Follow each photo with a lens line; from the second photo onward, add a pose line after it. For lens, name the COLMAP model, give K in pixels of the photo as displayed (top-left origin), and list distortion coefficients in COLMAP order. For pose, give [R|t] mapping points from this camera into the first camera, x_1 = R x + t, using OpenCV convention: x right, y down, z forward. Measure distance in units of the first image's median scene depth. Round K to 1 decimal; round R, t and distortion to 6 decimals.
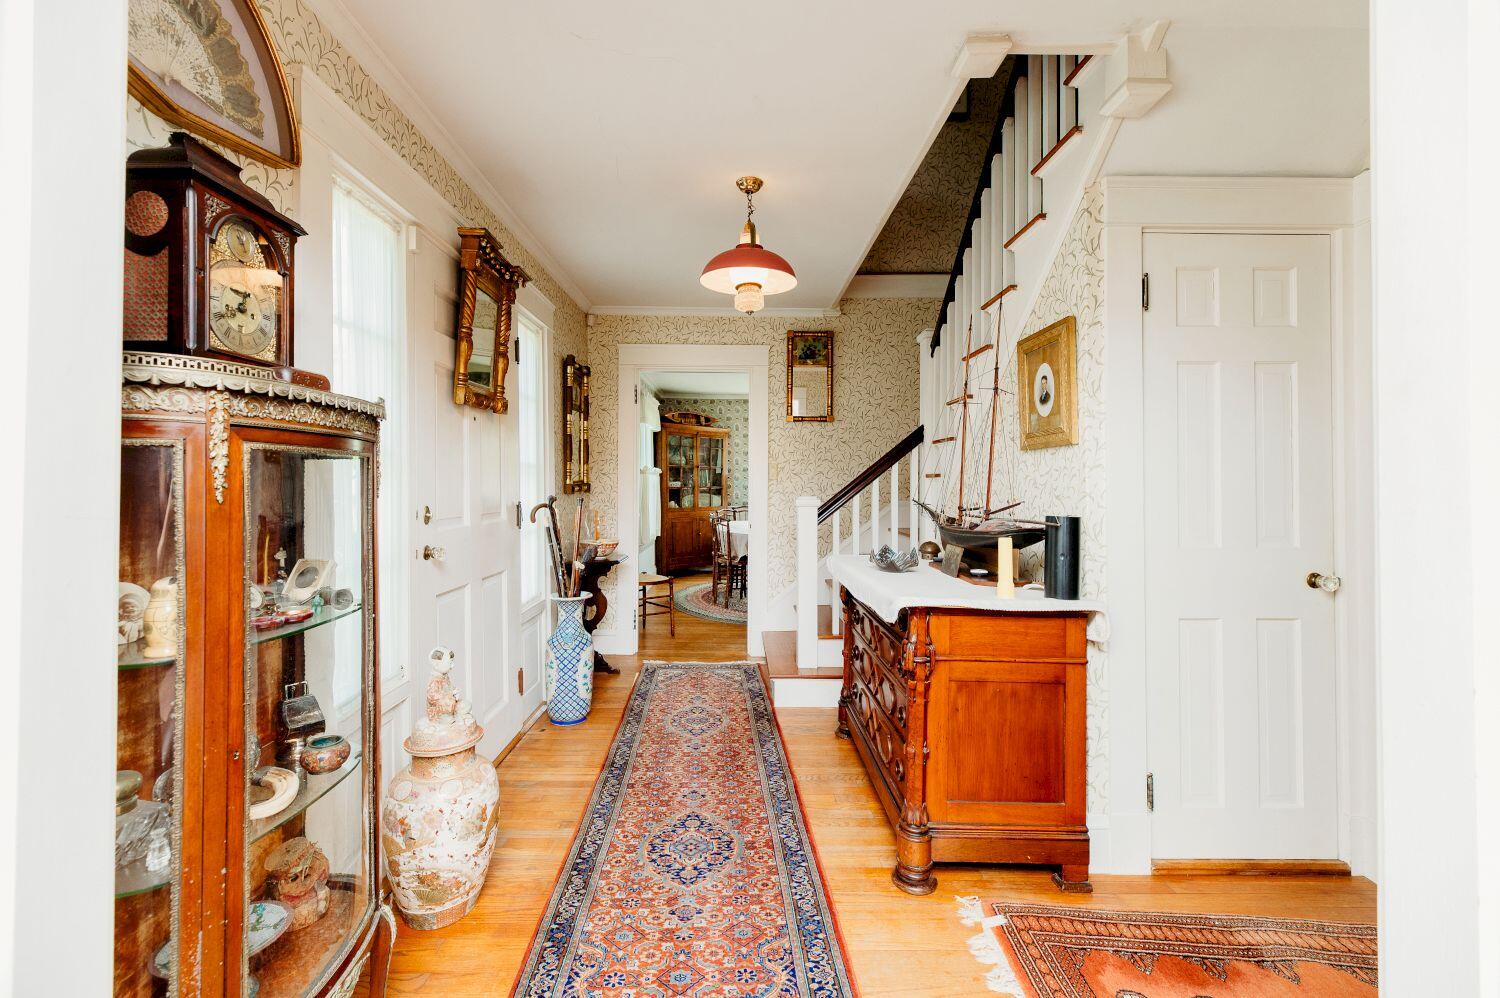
lens RADIAL K [[601.5, 0, 745.6], [0, 601.5, 494.1], [0, 0, 1]] dist [0.002311, 0.000205]
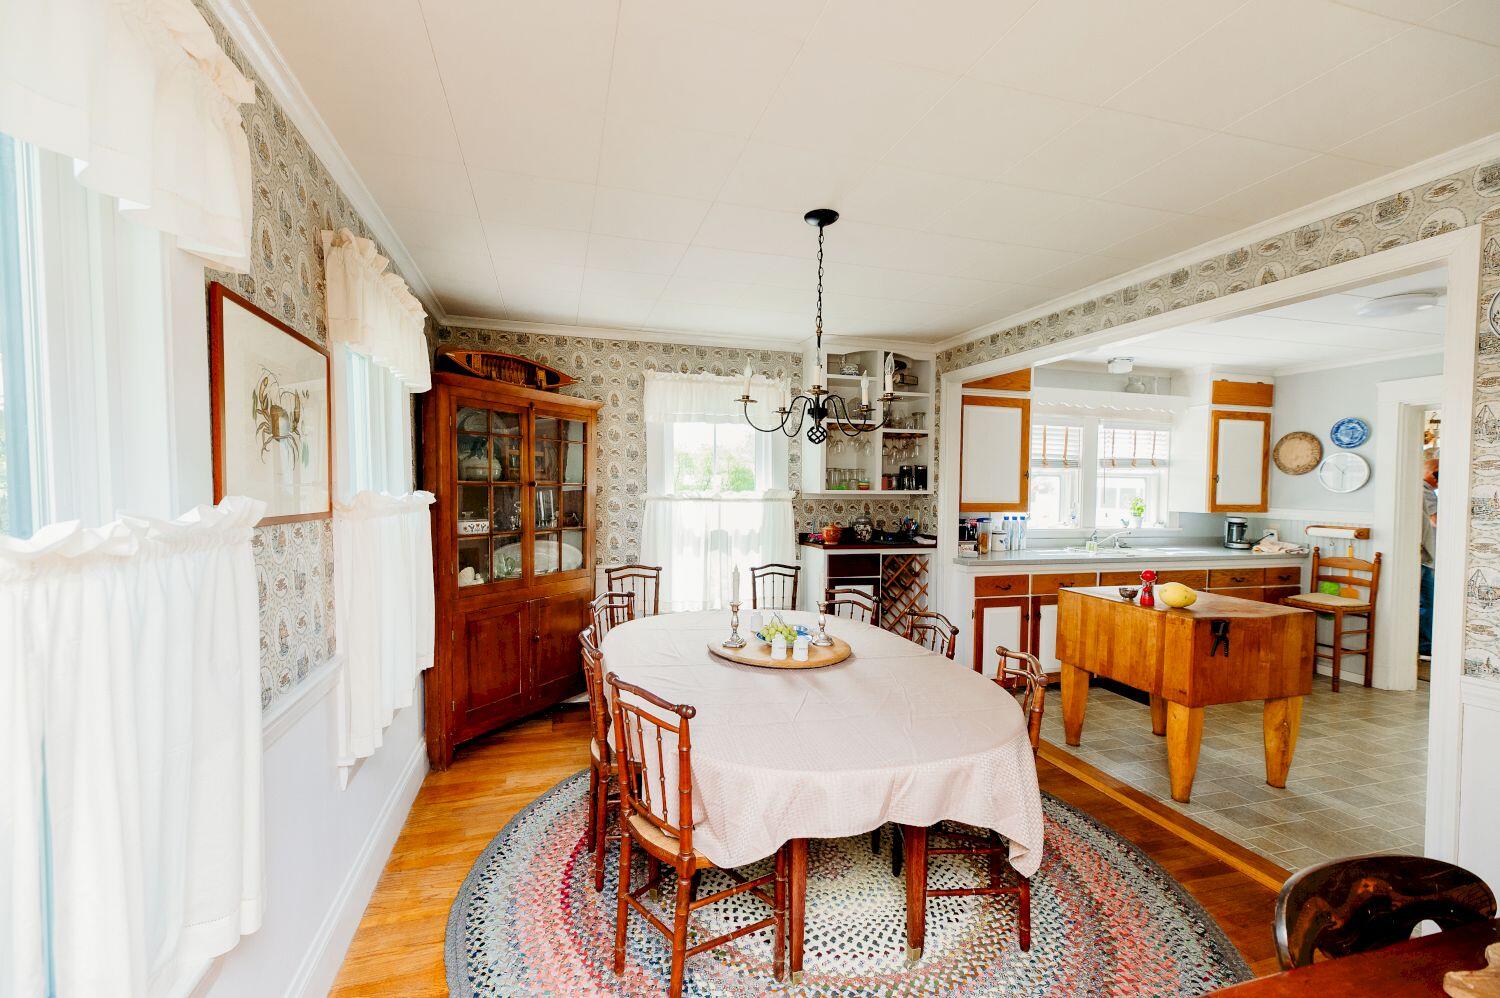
lens RADIAL K [[615.2, 0, 727.6], [0, 615.2, 513.9], [0, 0, 1]] dist [0.000015, 0.000040]
pose [[0.966584, -0.007179, 0.256249, -0.105631], [0.001013, 0.999707, 0.024186, -0.064735], [-0.256347, -0.023119, 0.966308, 1.006688]]
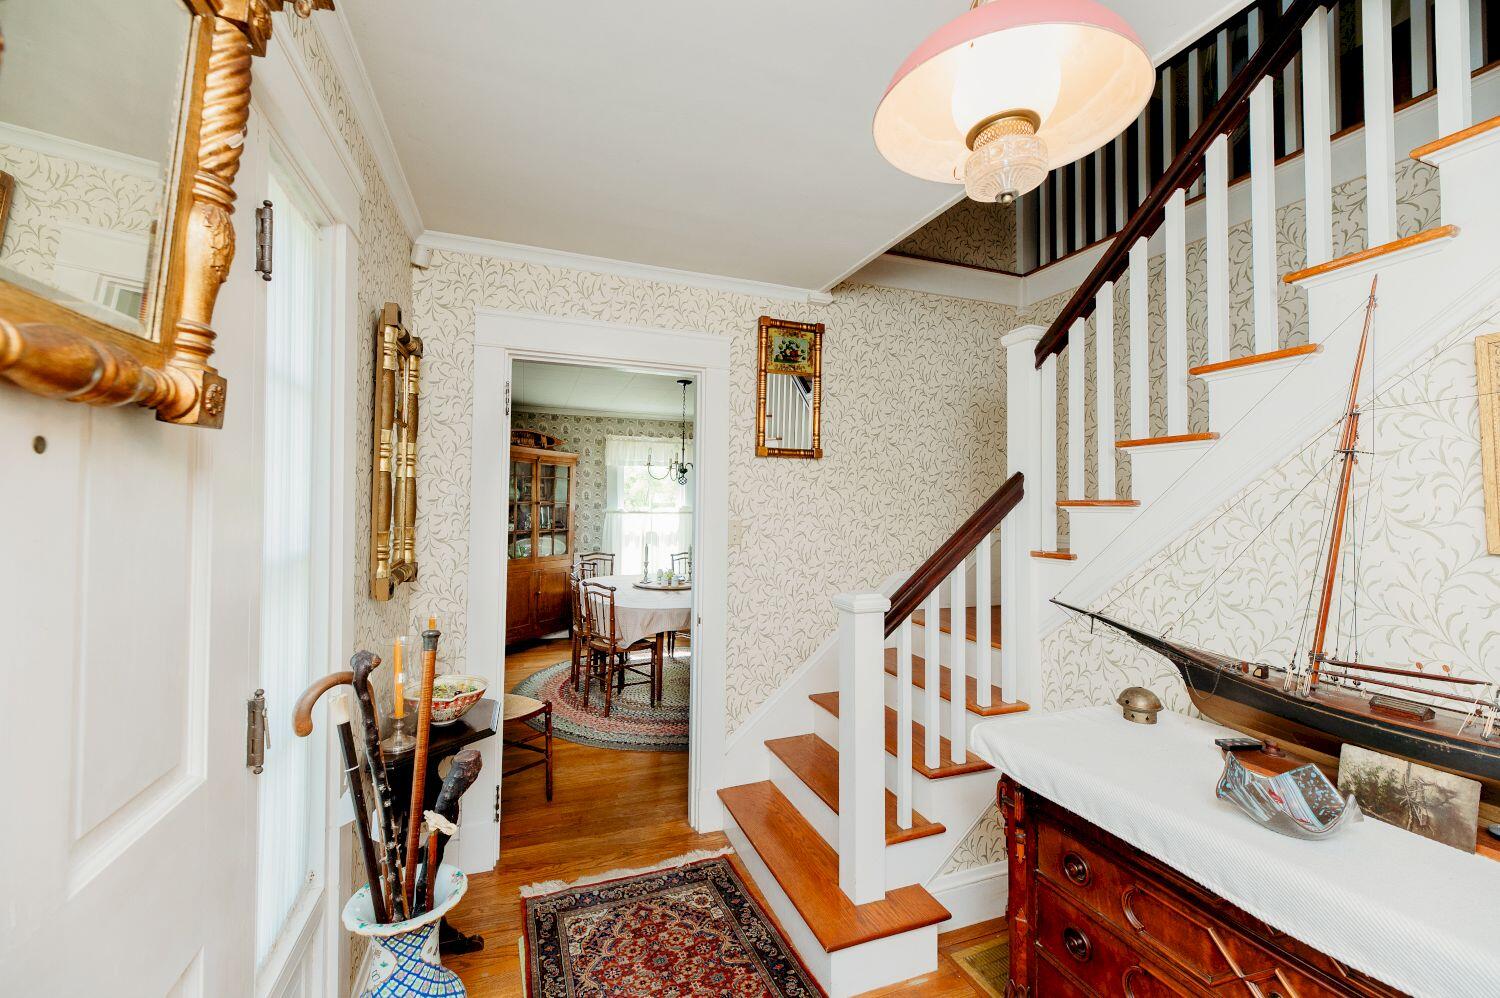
lens RADIAL K [[601.5, 0, 745.6], [0, 601.5, 494.1], [0, 0, 1]] dist [0.002311, 0.000205]
pose [[0.943382, 0.011465, 0.331509, -0.155708], [0.000503, 0.999352, -0.035992, -0.055518], [-0.331707, 0.034121, 0.942765, 0.394739]]
